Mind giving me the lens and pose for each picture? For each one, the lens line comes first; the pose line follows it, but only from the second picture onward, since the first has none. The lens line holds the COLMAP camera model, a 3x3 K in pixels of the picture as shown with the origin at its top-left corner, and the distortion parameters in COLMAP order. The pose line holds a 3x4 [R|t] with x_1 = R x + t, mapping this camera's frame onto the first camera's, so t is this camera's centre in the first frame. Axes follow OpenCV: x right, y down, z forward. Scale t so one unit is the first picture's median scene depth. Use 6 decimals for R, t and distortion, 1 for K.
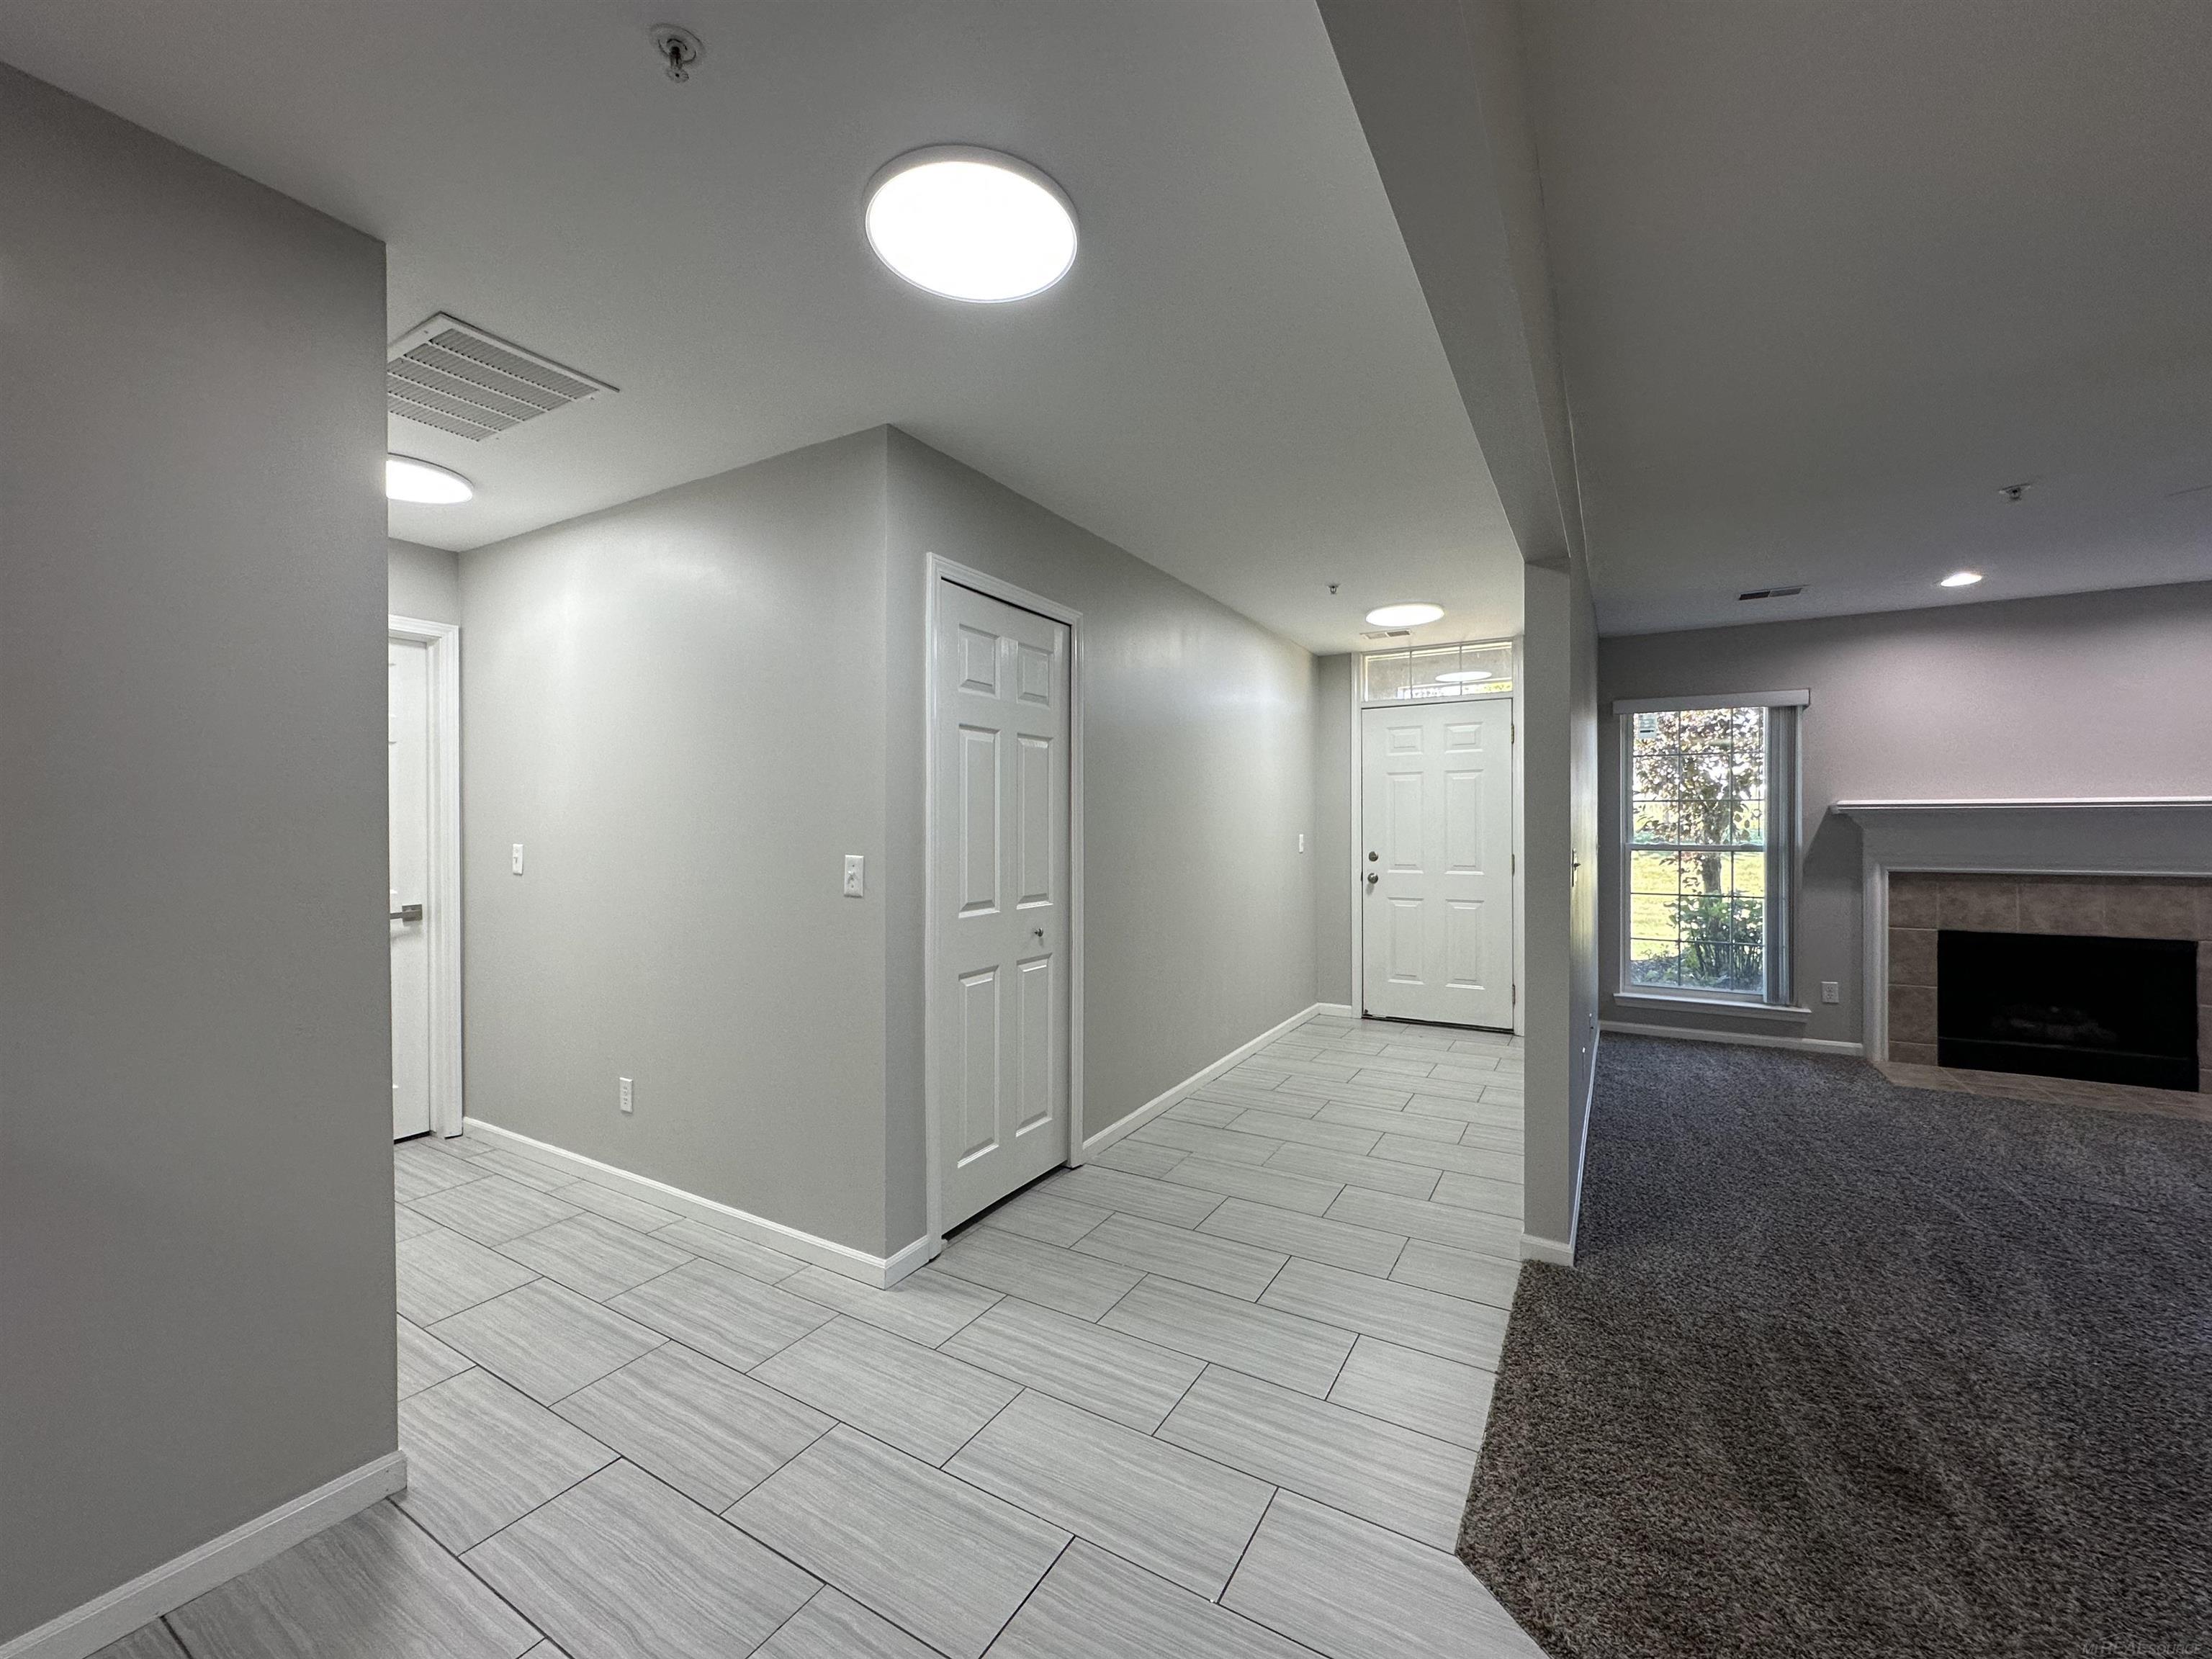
lens RADIAL K [[887.6, 0, 1103.8], [0, 887.6, 828.2], [0, 0, 1]] dist [-0.000499, -0.000021]
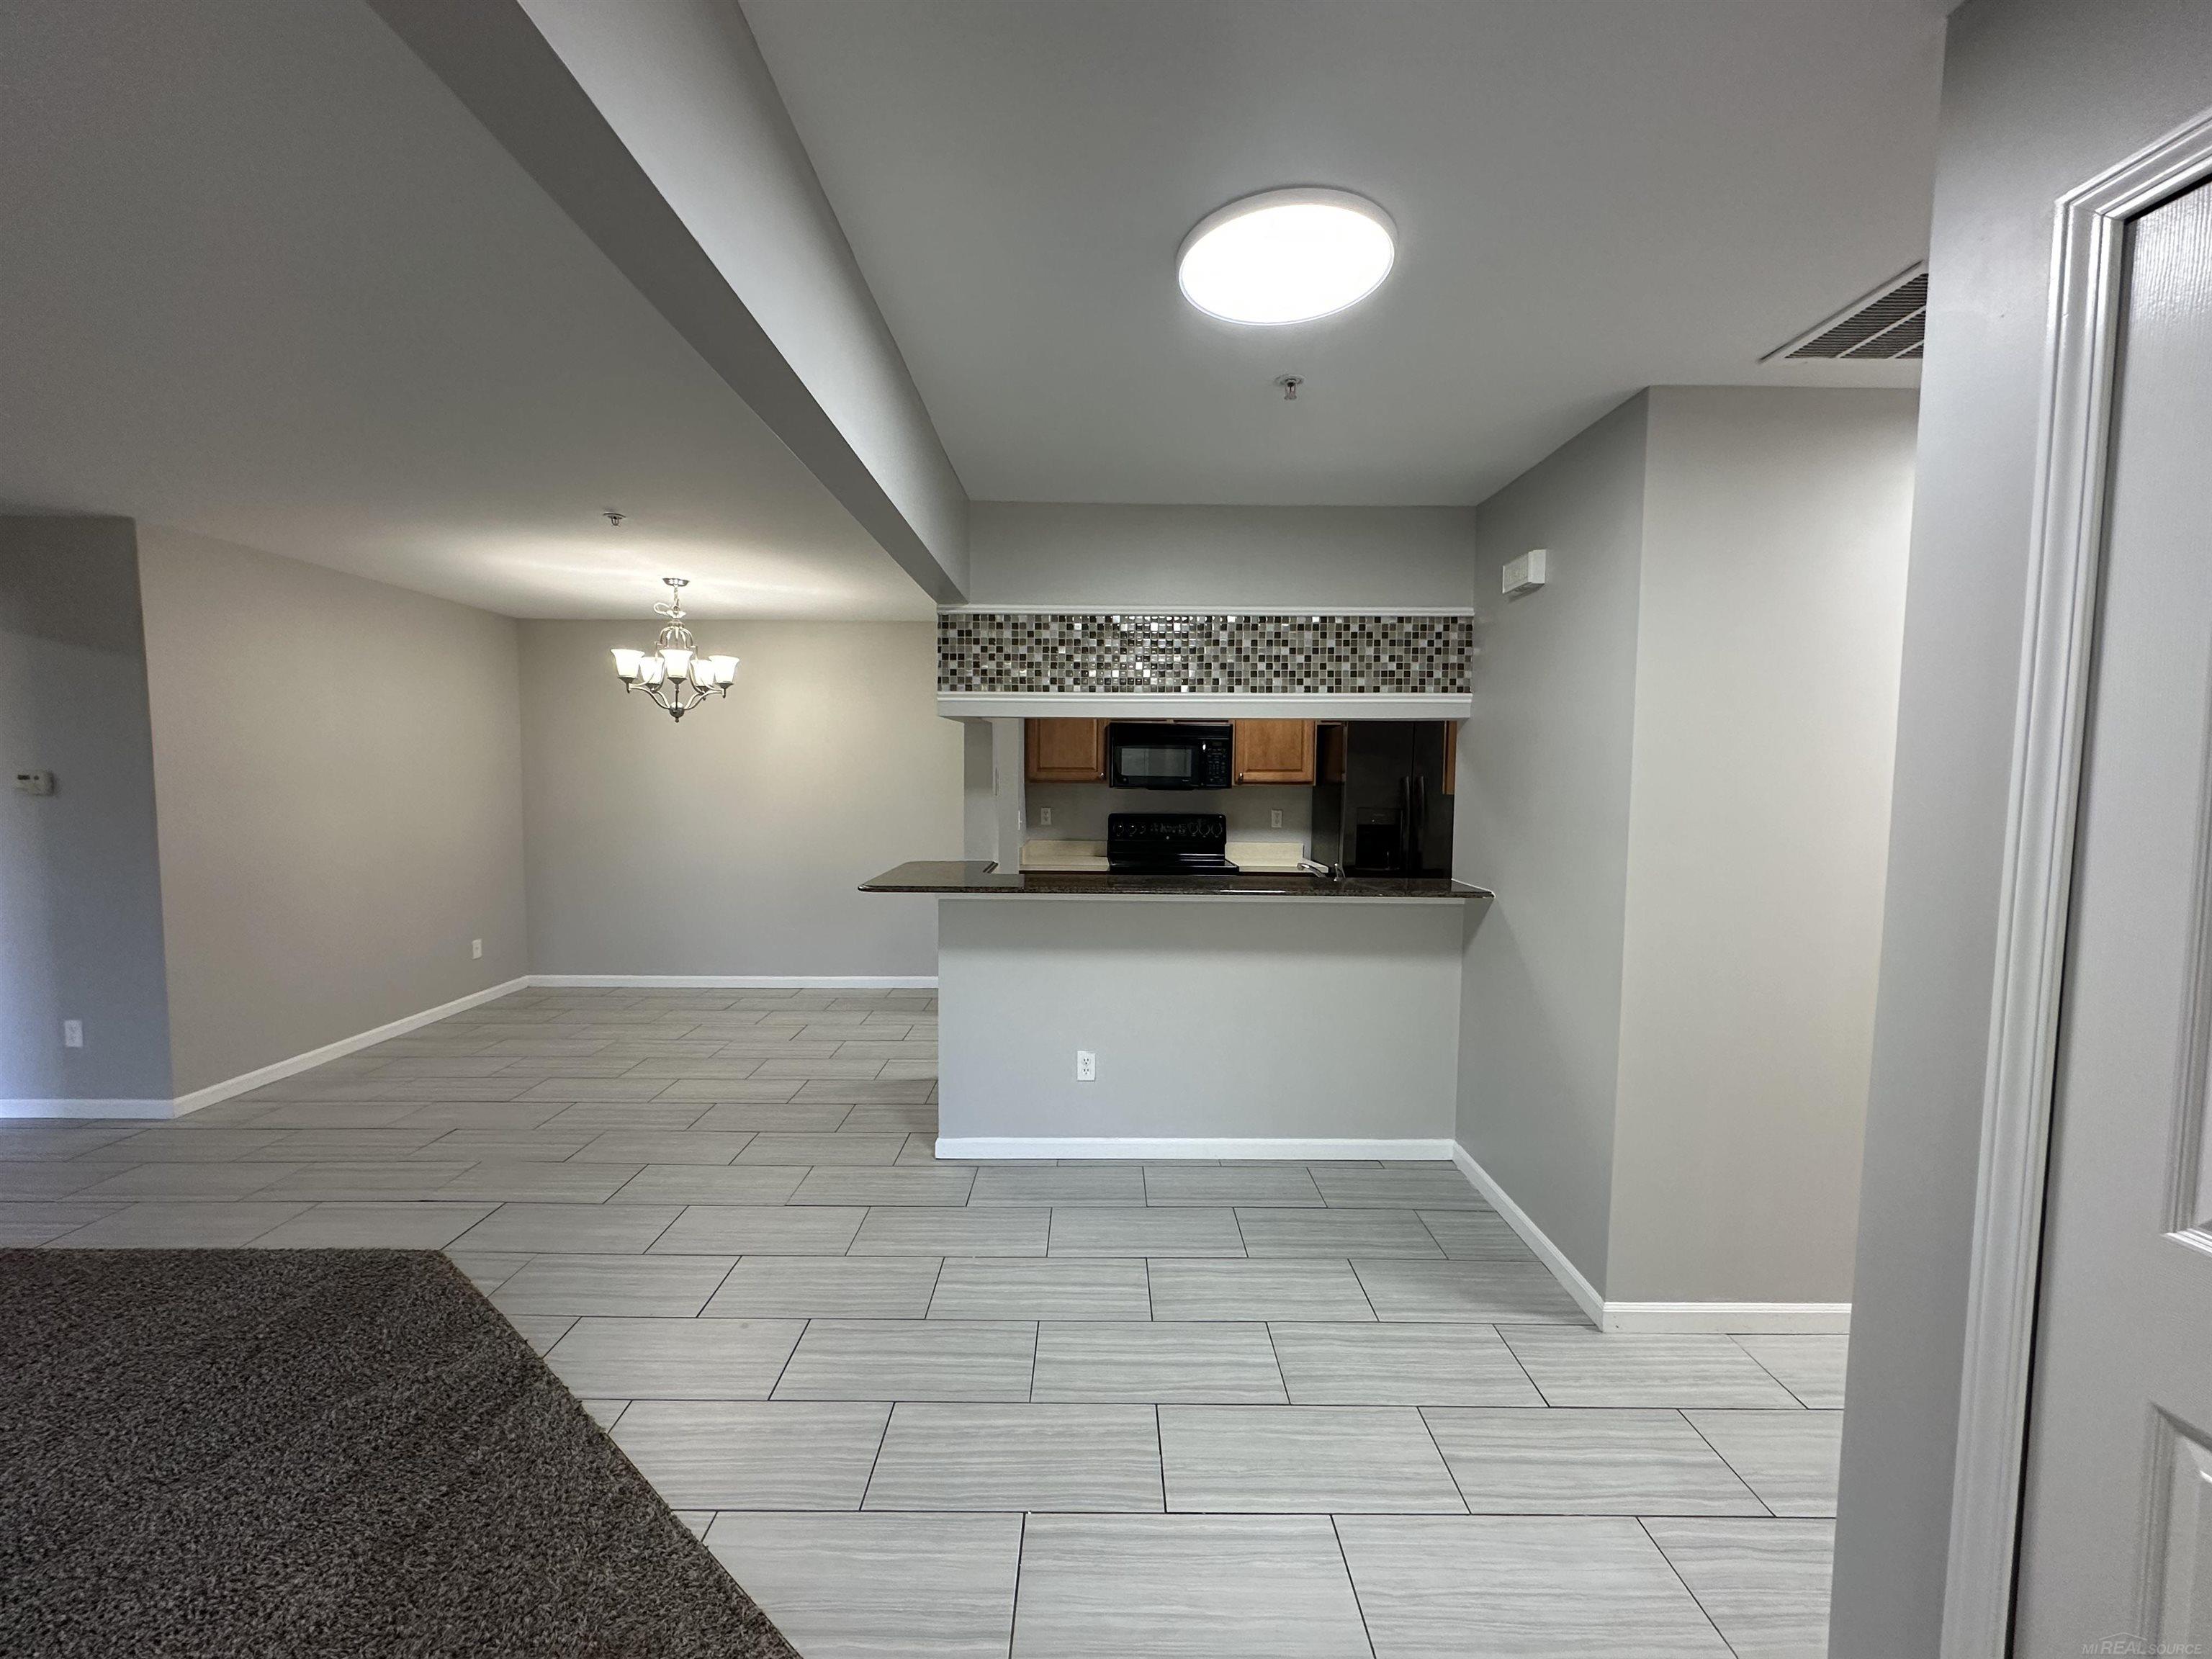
lens RADIAL K [[887.6, 0, 1102.6], [0, 887.6, 825.9], [0, 0, 1]] dist [-0.000499, -0.000021]
pose [[-0.859705, 0.026344, -0.510111, 0.205366], [-0.011942, 0.997360, 0.071632, -0.041608], [0.510651, 0.067674, -0.857121, 0.667819]]
